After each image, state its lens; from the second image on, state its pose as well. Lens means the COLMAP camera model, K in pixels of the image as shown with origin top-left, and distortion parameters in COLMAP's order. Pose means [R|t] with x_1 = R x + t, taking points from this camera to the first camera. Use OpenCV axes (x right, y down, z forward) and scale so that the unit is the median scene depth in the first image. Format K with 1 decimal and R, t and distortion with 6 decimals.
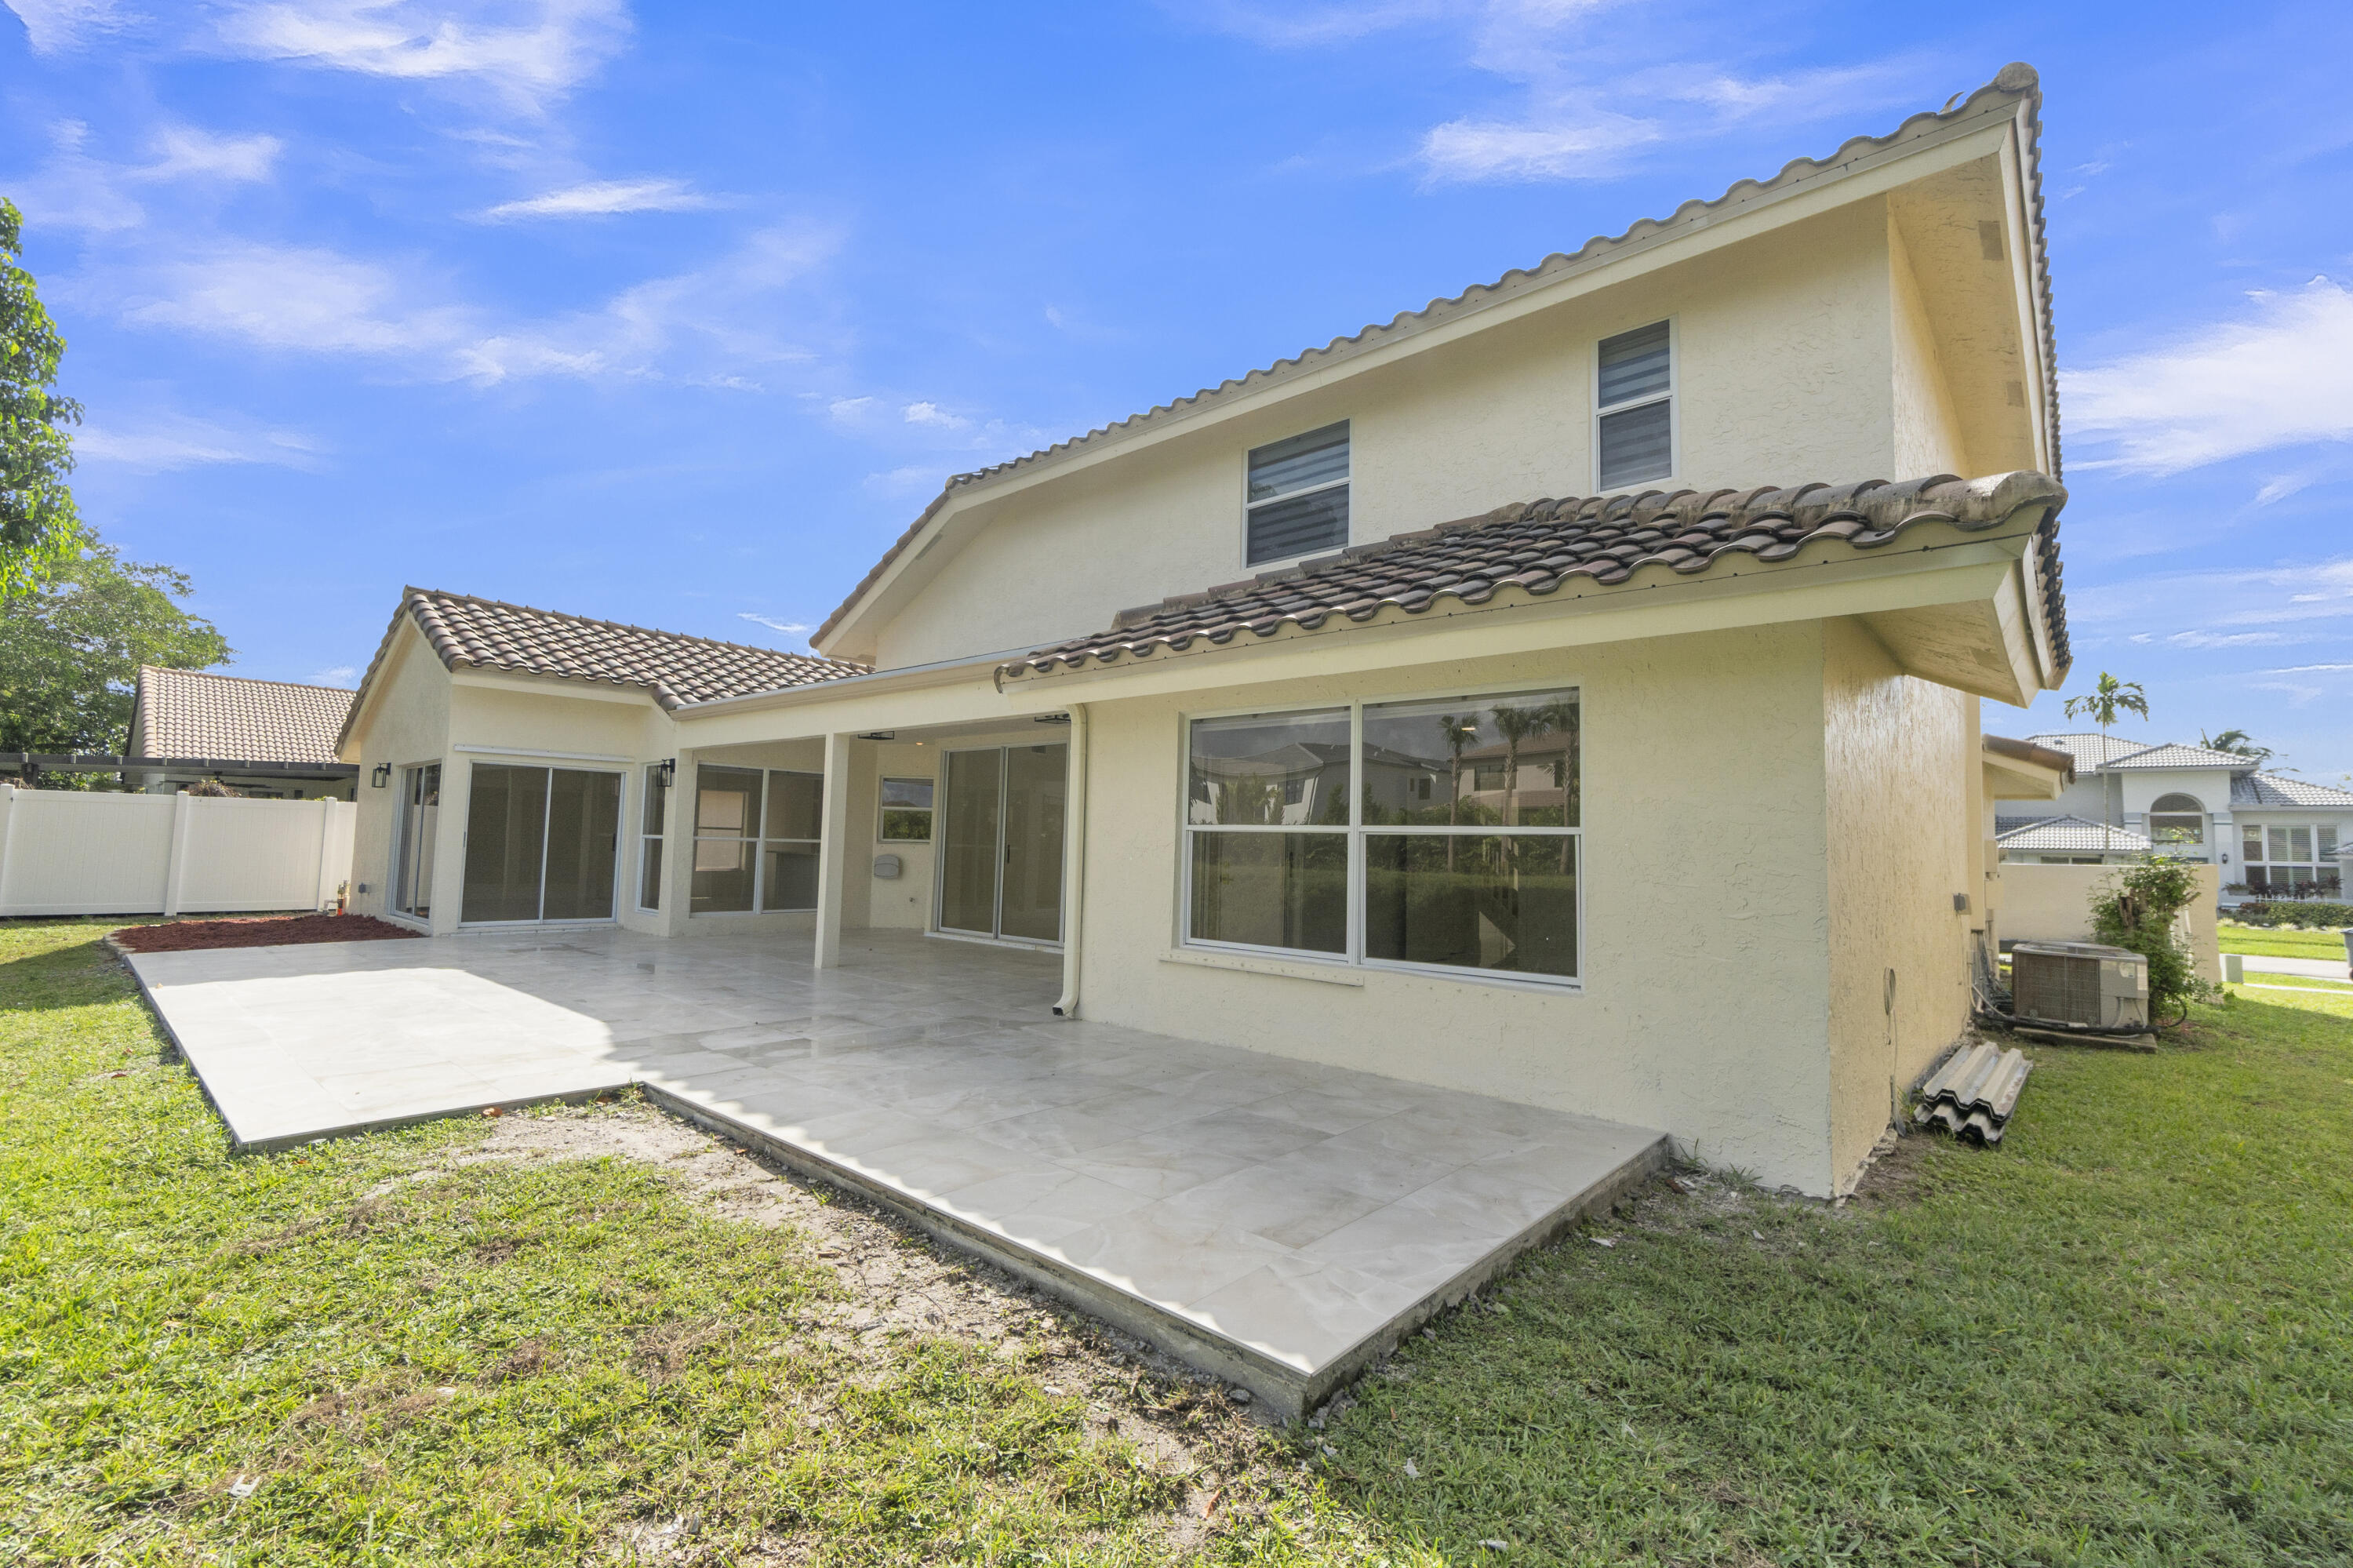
lens RADIAL K [[1019.7, 0, 1160.0], [0, 1019.7, 764.6], [0, 0, 1]] dist [-0.001552, -0.000111]
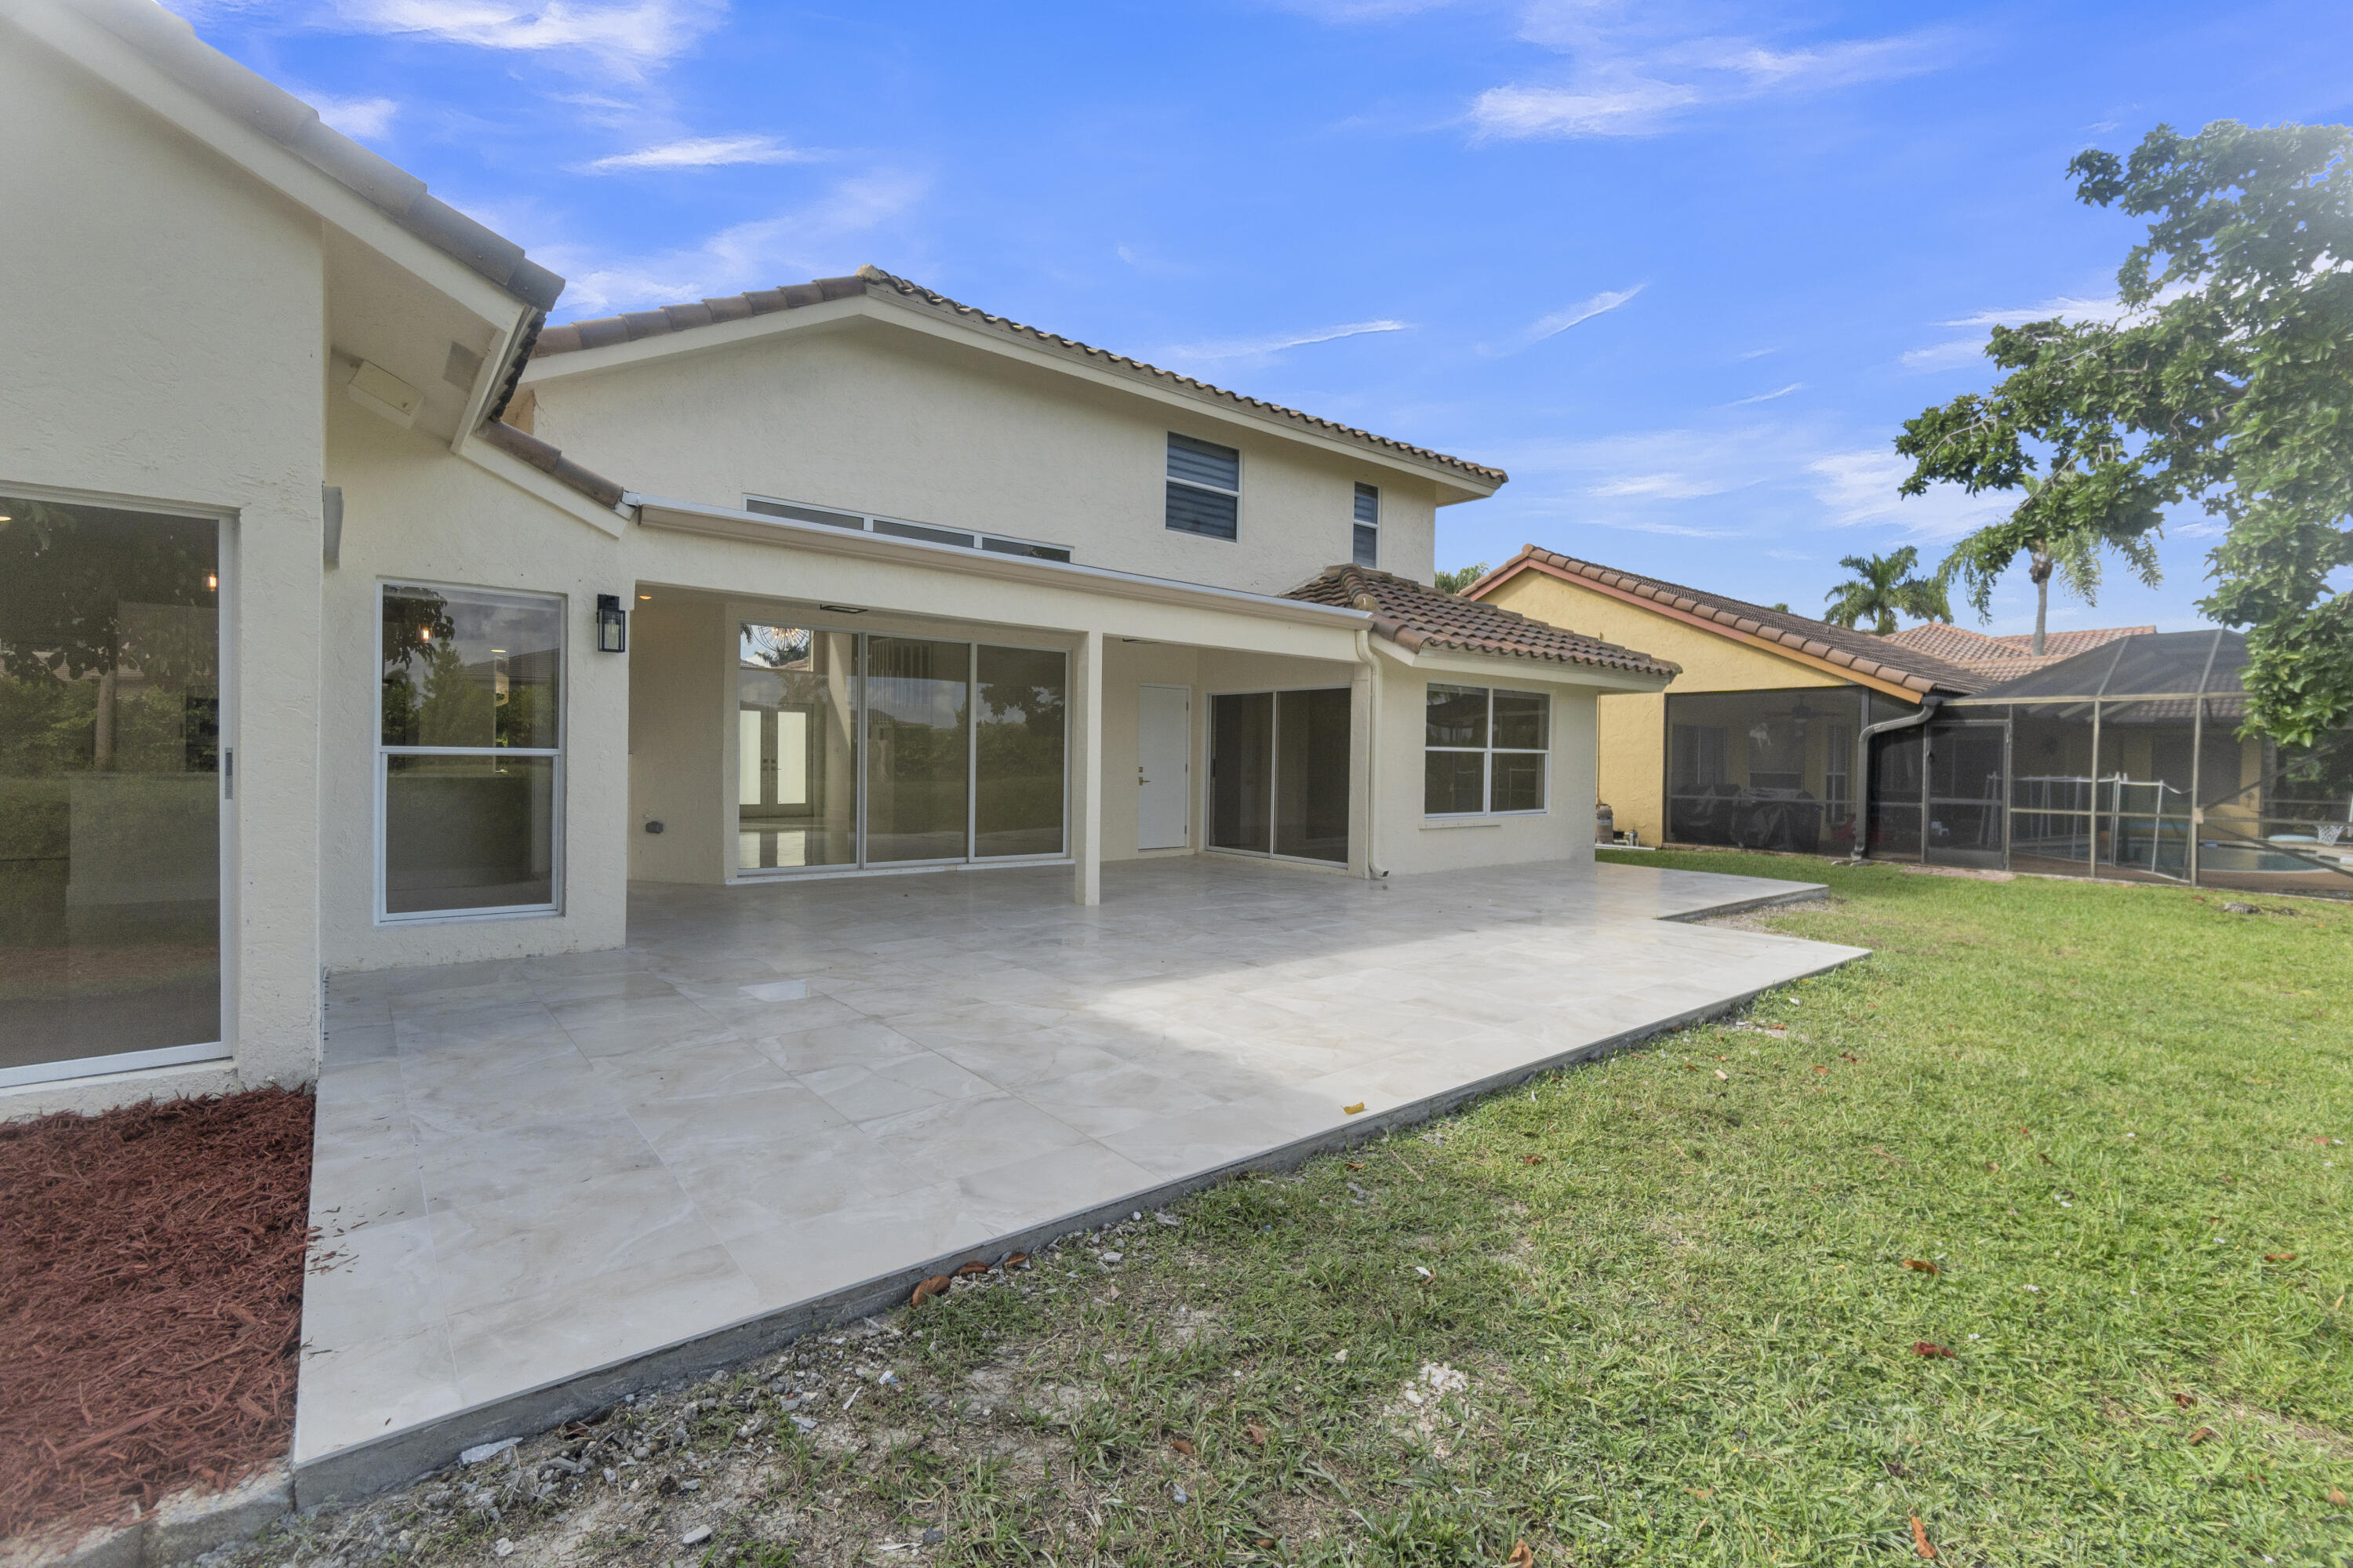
lens RADIAL K [[1019.7, 0, 1160.0], [0, 1019.7, 764.6], [0, 0, 1]] dist [-0.001552, -0.000111]
pose [[0.151816, -0.031142, 0.987918, -1.519603], [-0.091961, 0.994723, 0.045488, 0.046770], [-0.984122, -0.097755, 0.148151, 1.059903]]
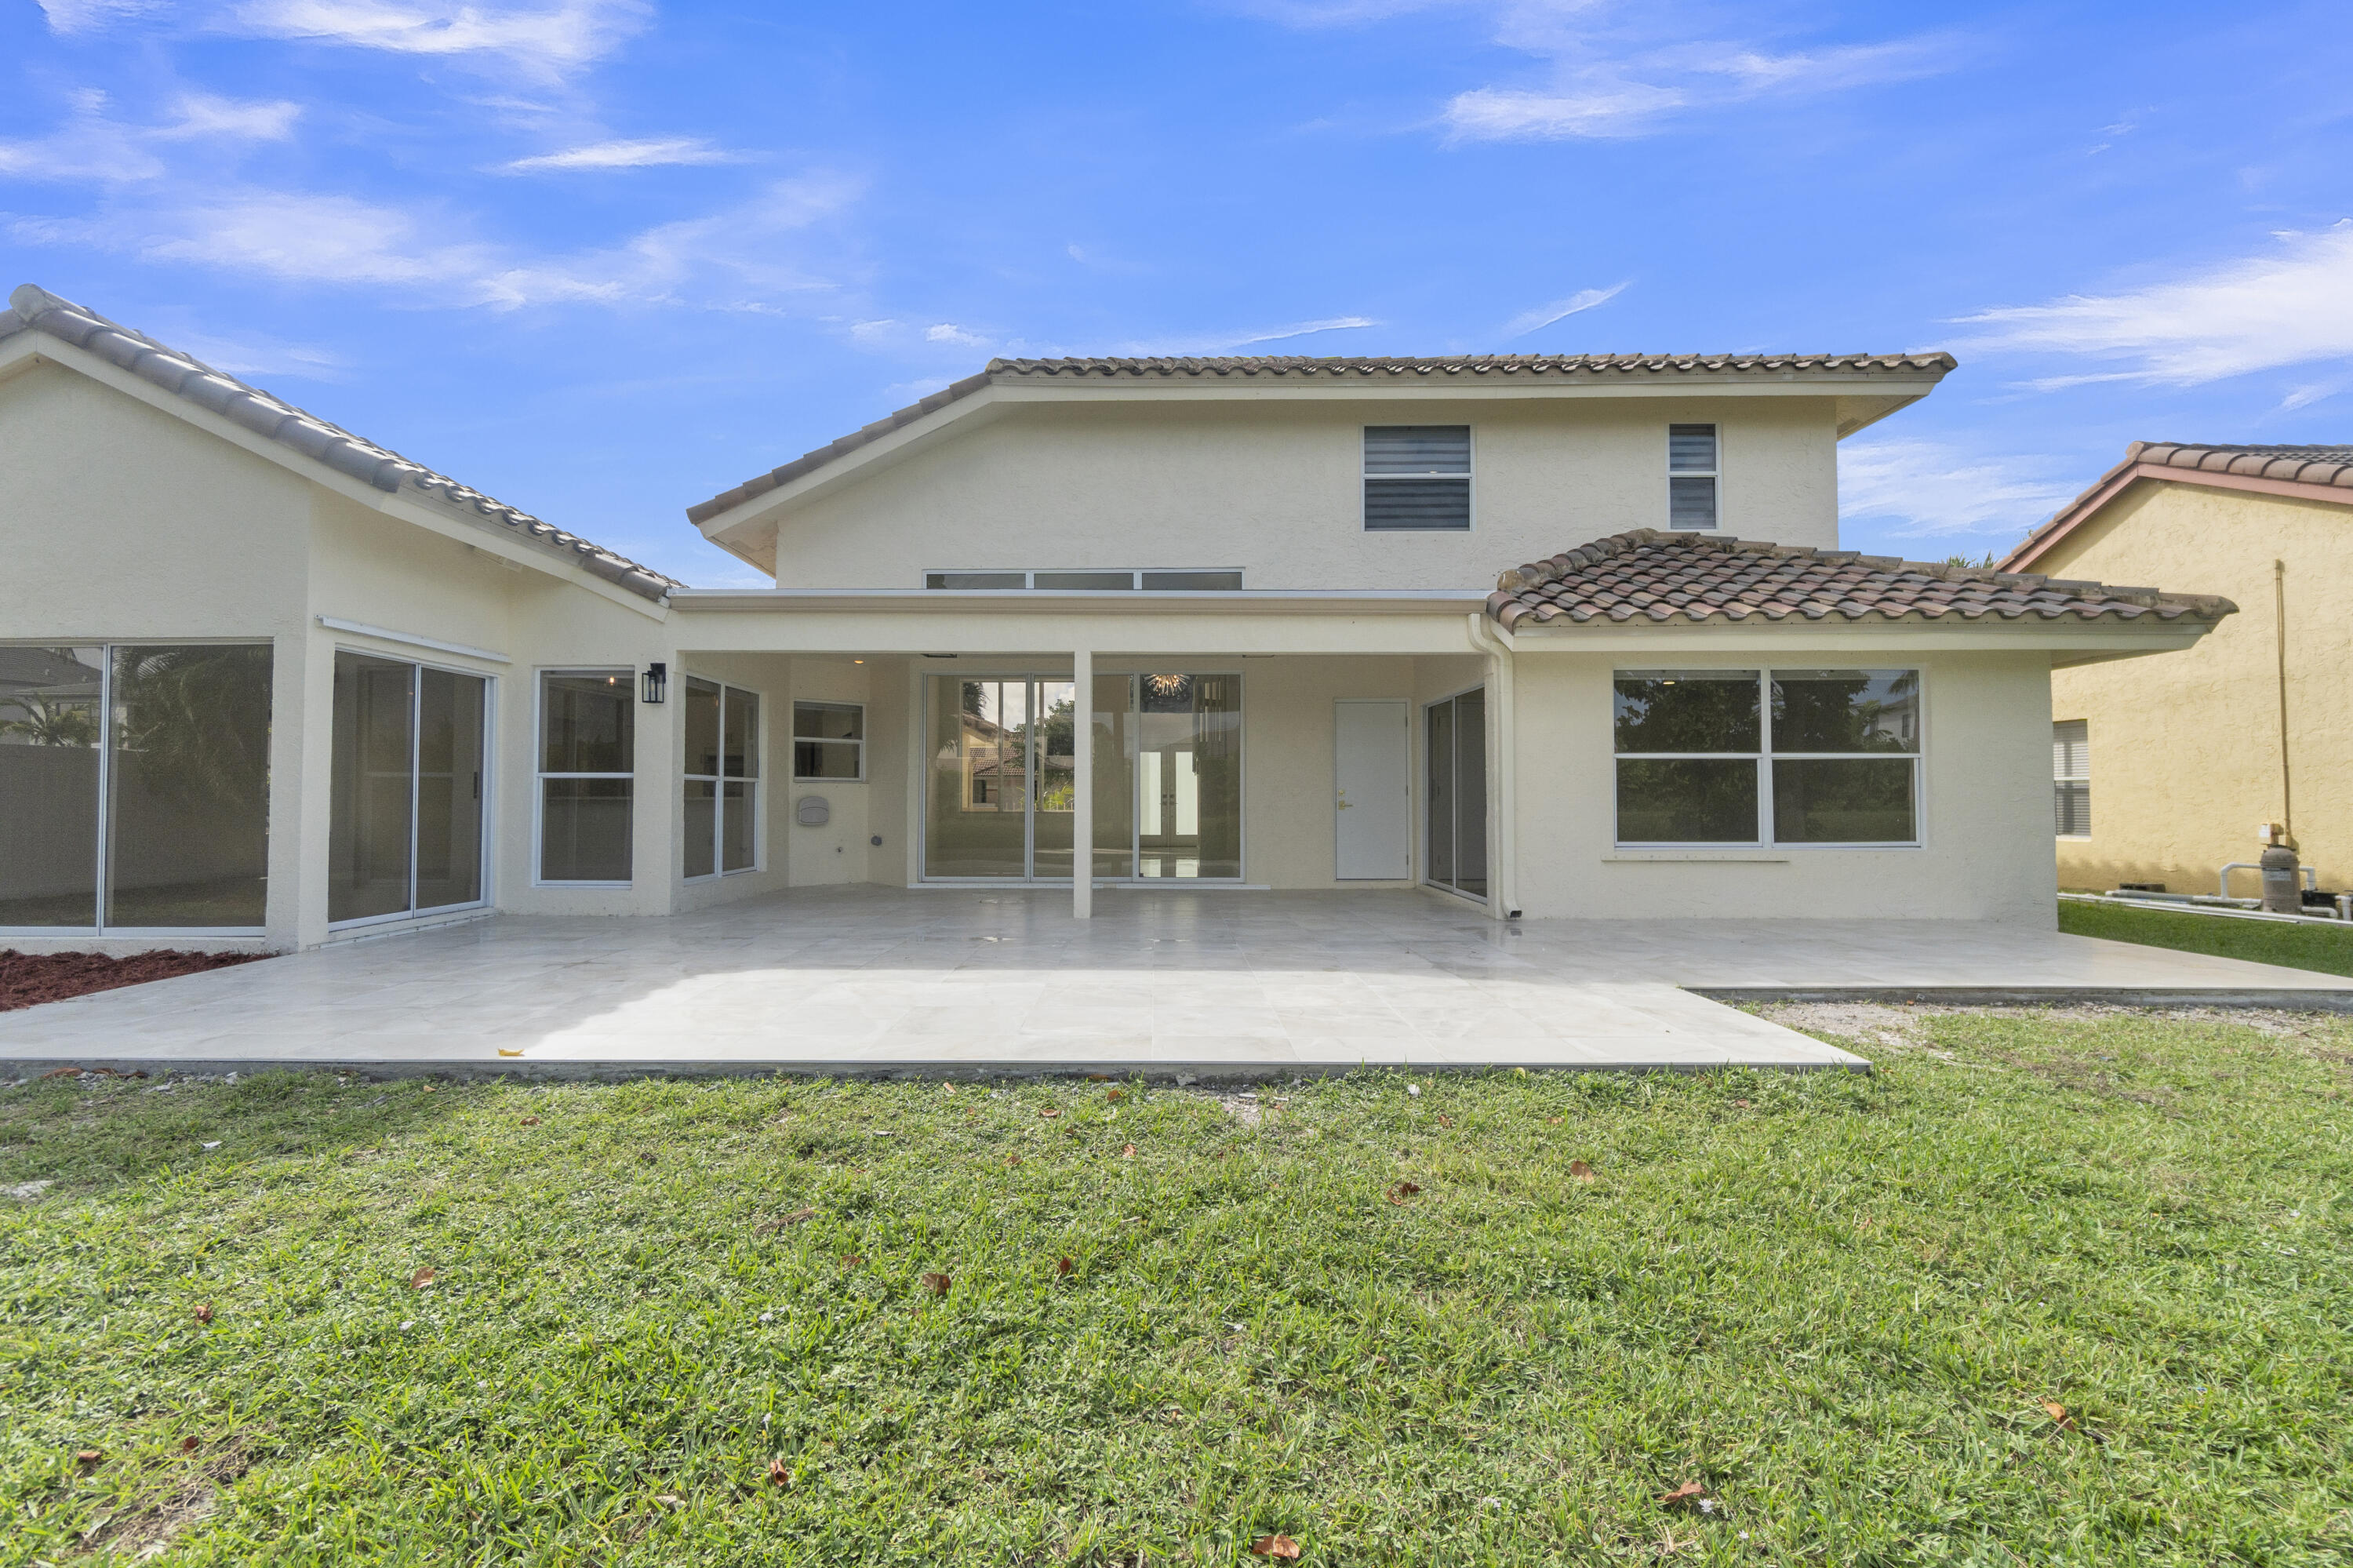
lens RADIAL K [[1019.7, 0, 1160.0], [0, 1019.7, 764.6], [0, 0, 1]] dist [-0.001552, -0.000111]
pose [[0.744774, -0.002356, 0.667312, -1.120785], [-0.035390, 0.998447, 0.043023, 0.034738], [-0.666377, -0.055659, 0.743534, 0.390365]]
